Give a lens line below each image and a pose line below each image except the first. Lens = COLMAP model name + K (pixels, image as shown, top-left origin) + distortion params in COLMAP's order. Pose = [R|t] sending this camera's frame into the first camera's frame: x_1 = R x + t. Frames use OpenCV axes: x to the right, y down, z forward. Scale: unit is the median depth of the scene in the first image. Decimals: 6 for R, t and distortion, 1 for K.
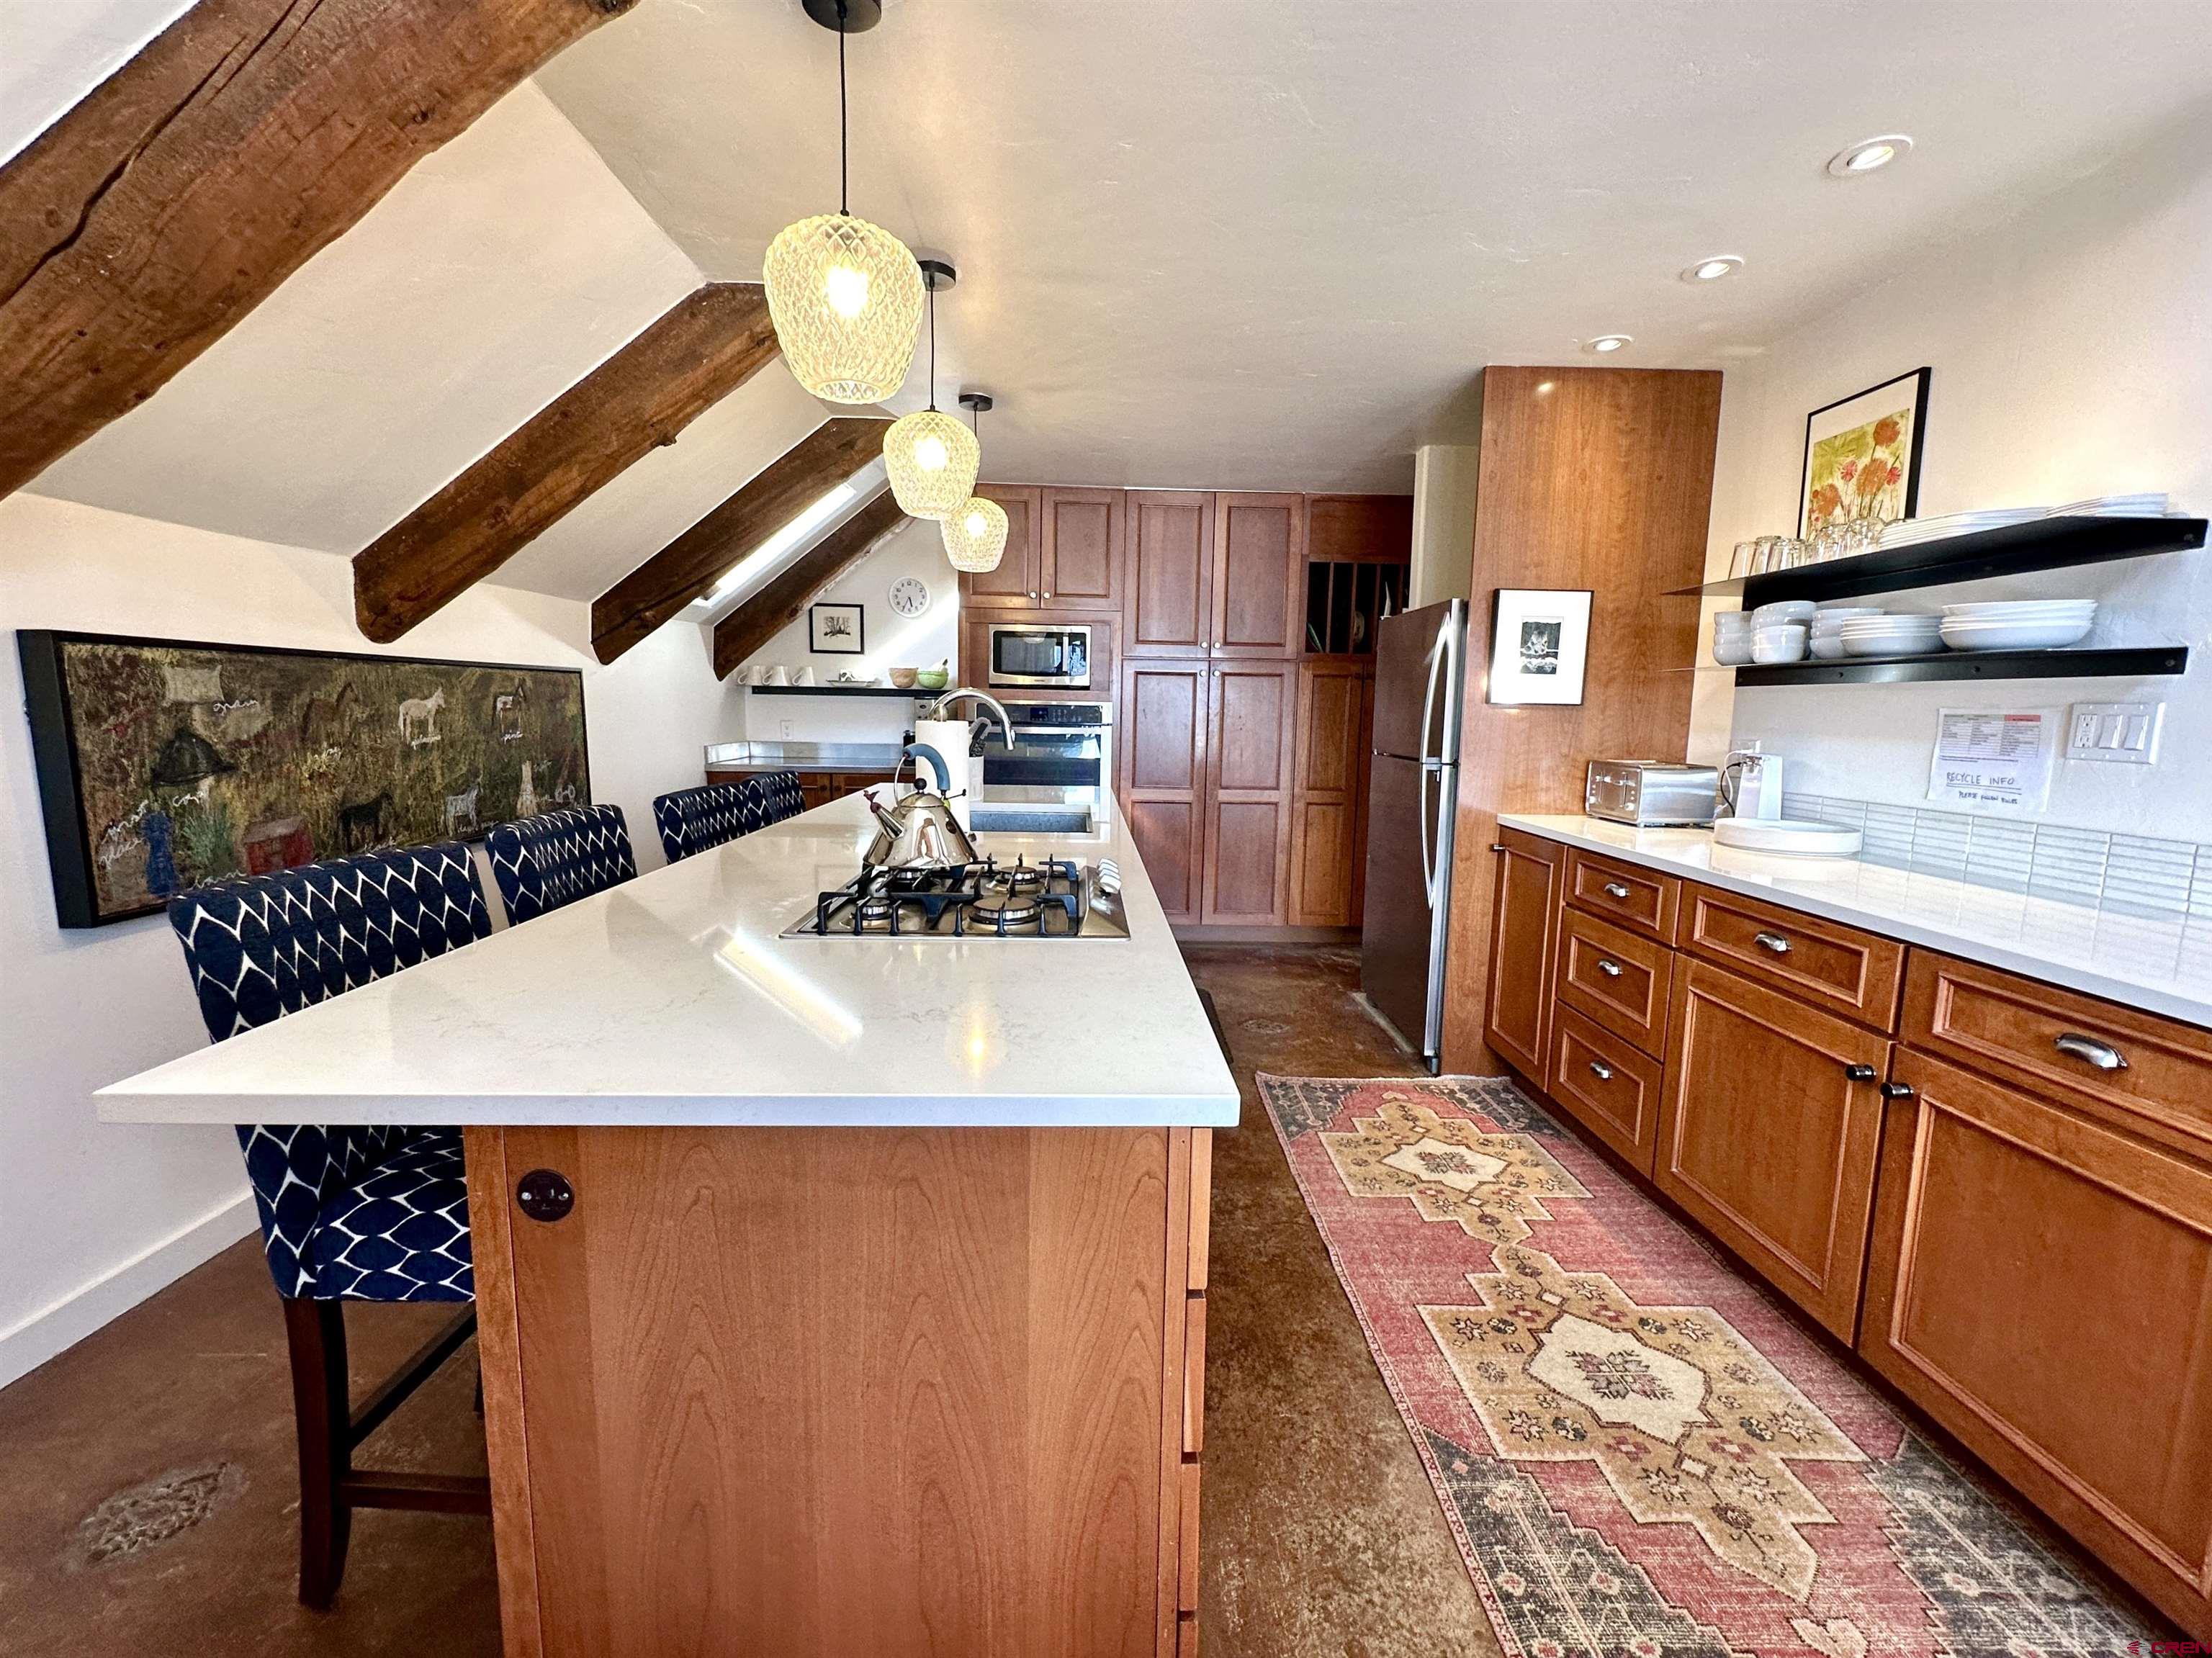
lens RADIAL K [[887.2, 0, 1106.0], [0, 887.2, 829.0], [0, 0, 1]] dist [-0.000094, 0.000381]
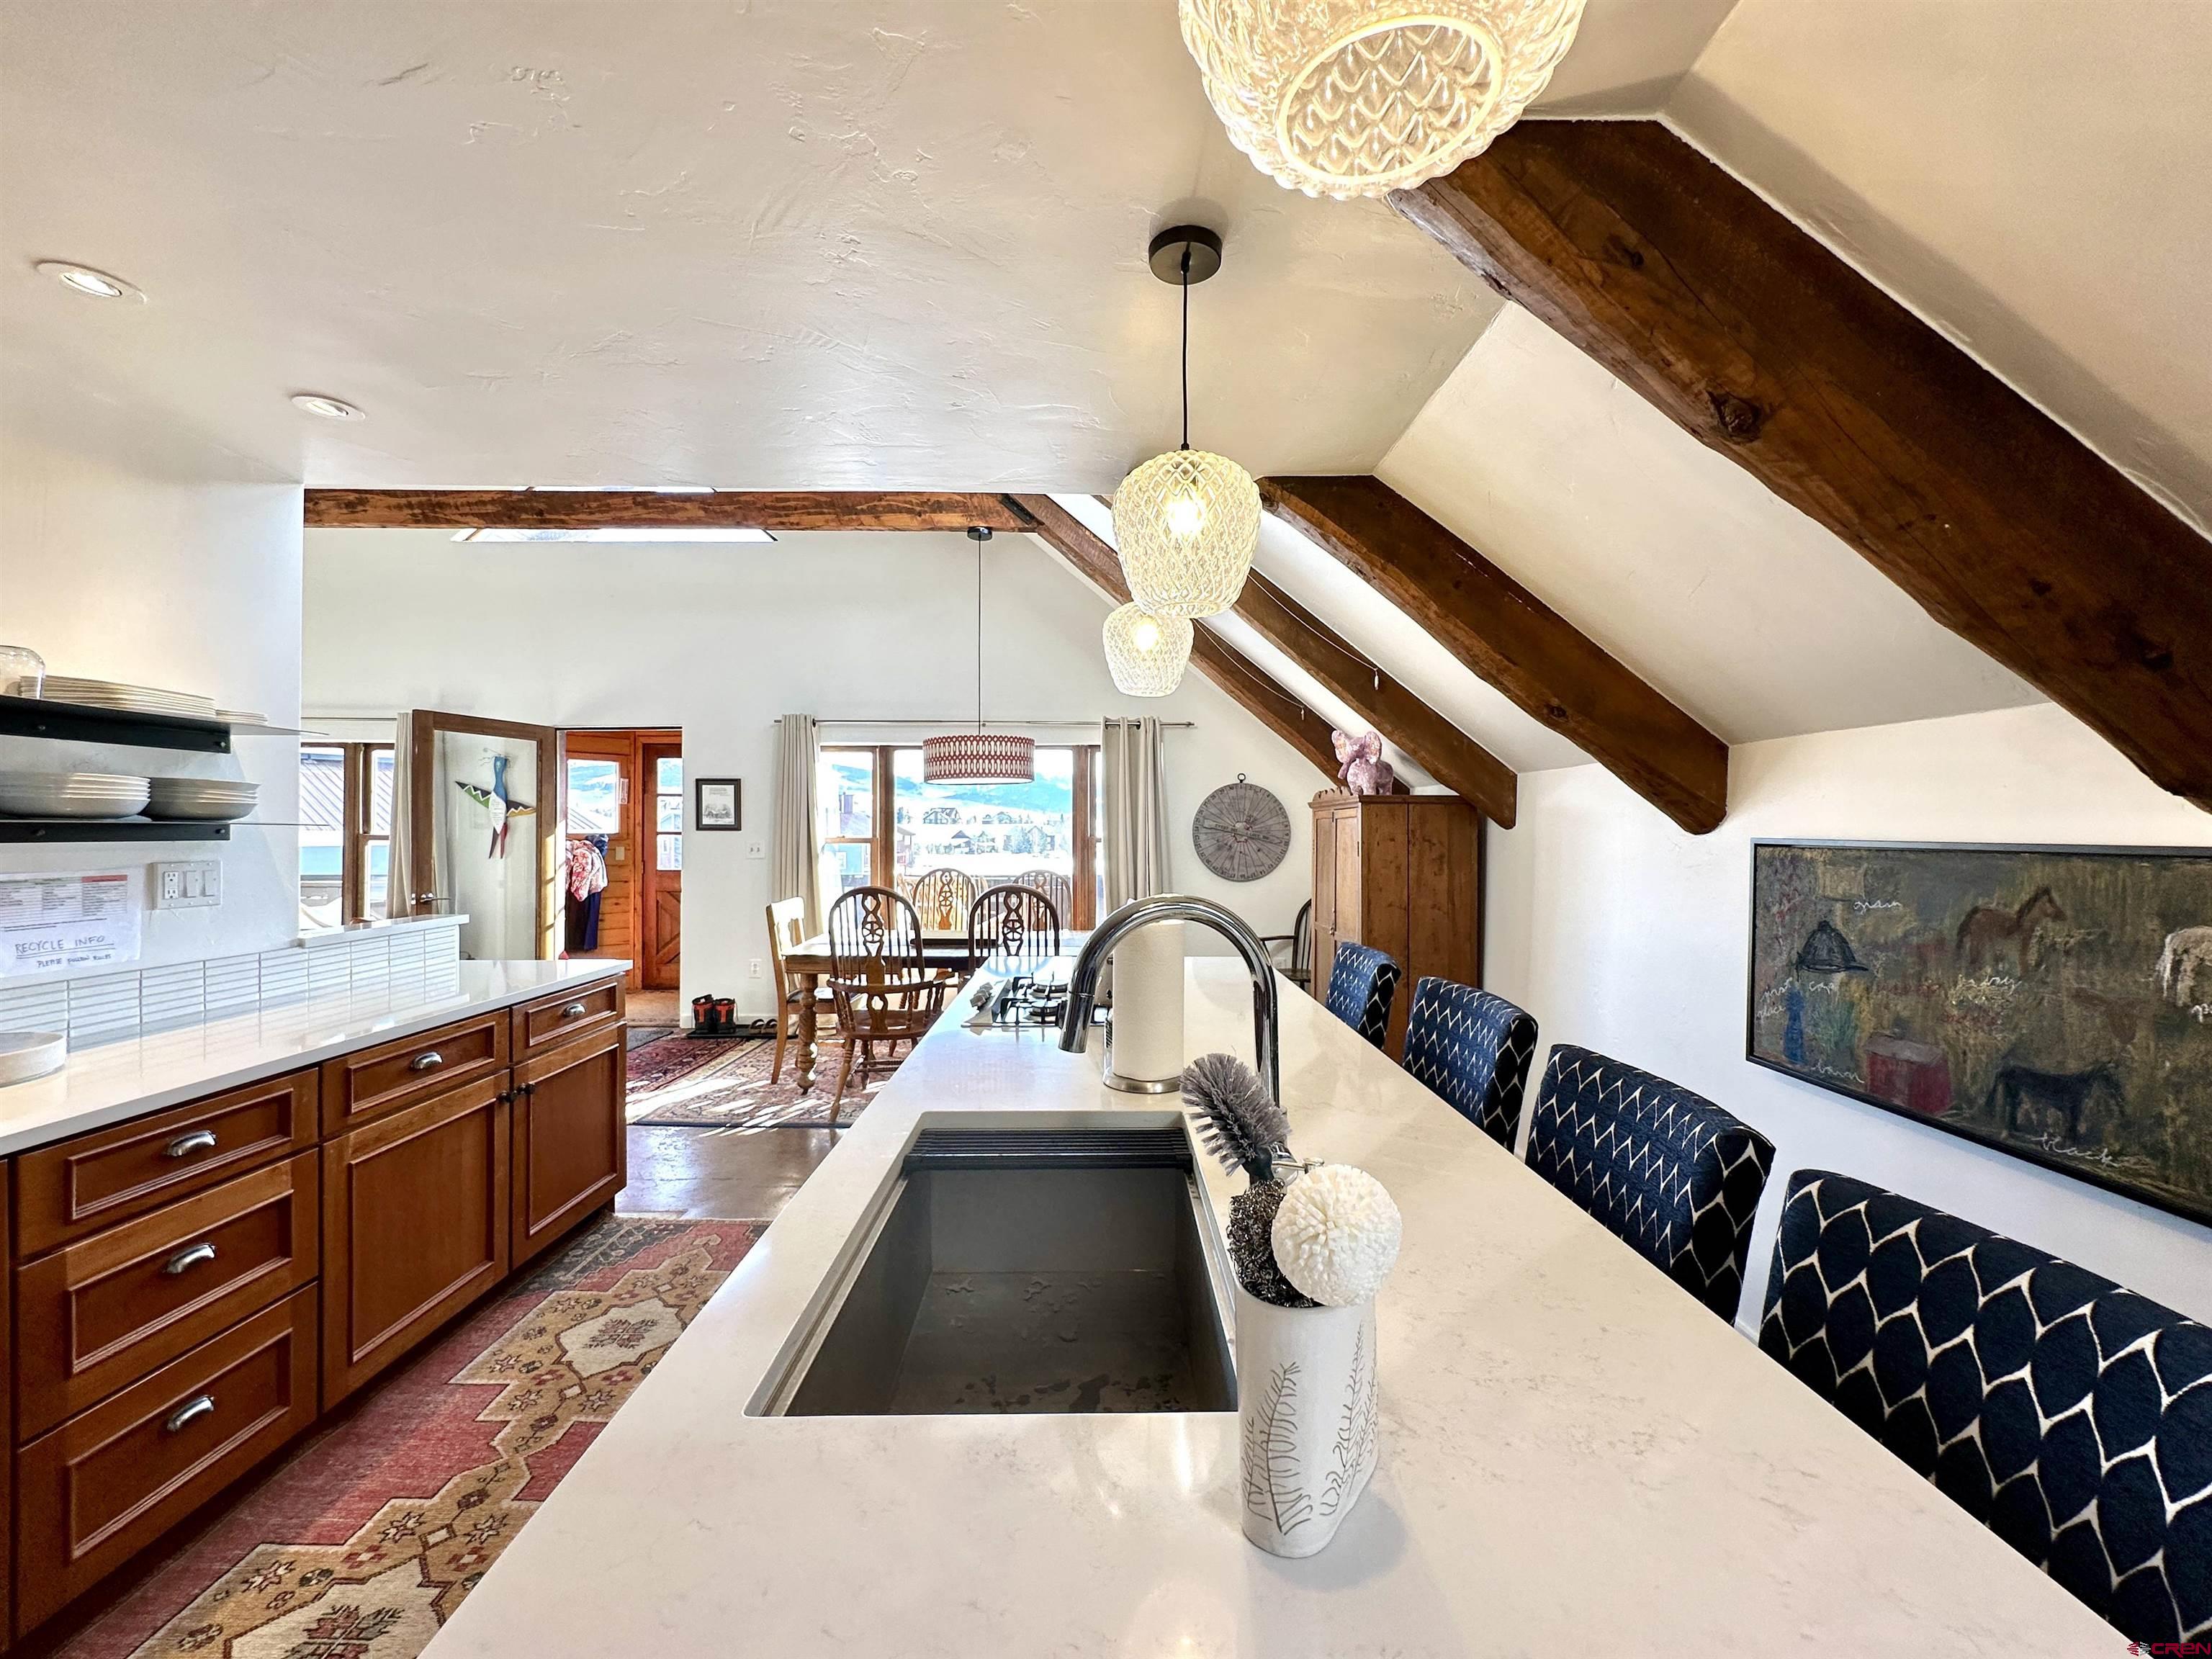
lens RADIAL K [[887.3, 0, 1106.0], [0, 887.3, 829.5], [0, 0, 1]] dist [-0.000094, 0.000381]
pose [[-0.999452, -0.018569, 0.027415, -0.163374], [-0.014561, 0.990076, 0.139778, -0.291795], [-0.029738, 0.139302, -0.989803, 1.675908]]
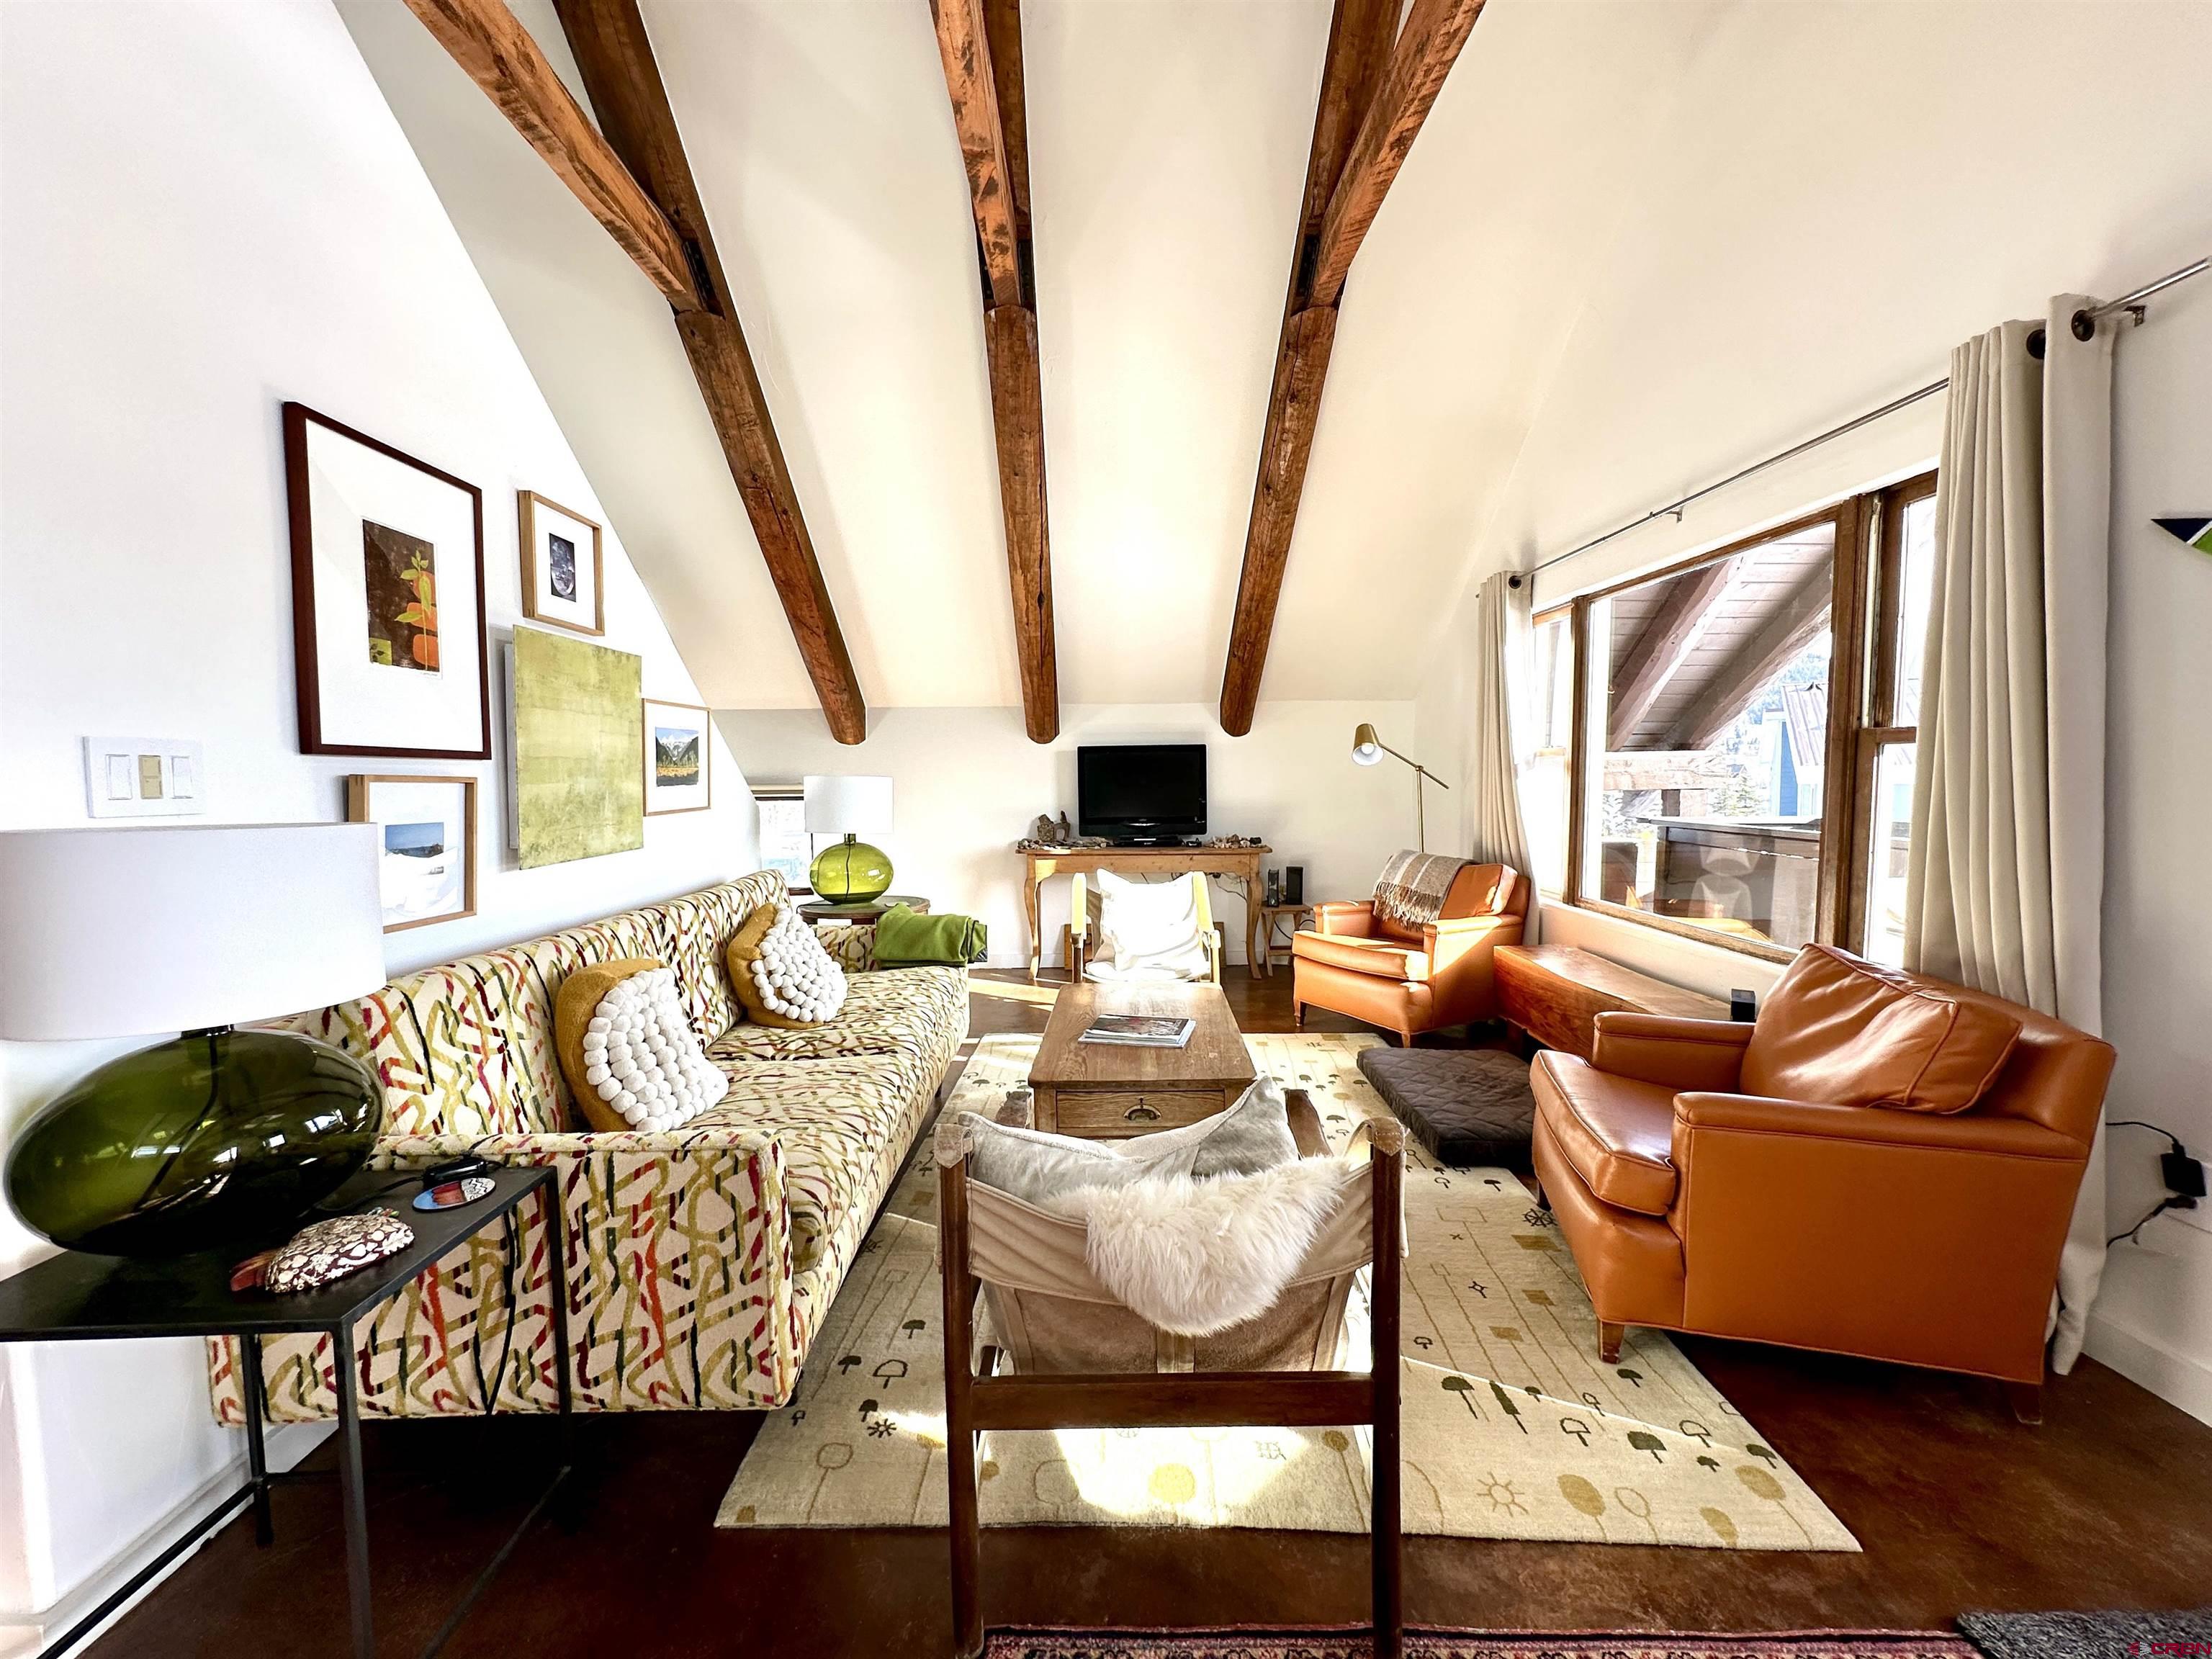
lens RADIAL K [[887.3, 0, 1106.0], [0, 887.3, 829.5], [0, 0, 1]] dist [-0.000094, 0.000381]
pose [[0.019422, -0.077616, 0.996794, 1.057605], [0.147550, 0.986288, 0.073923, 0.032910], [-0.988864, 0.145641, 0.030608, -0.002369]]
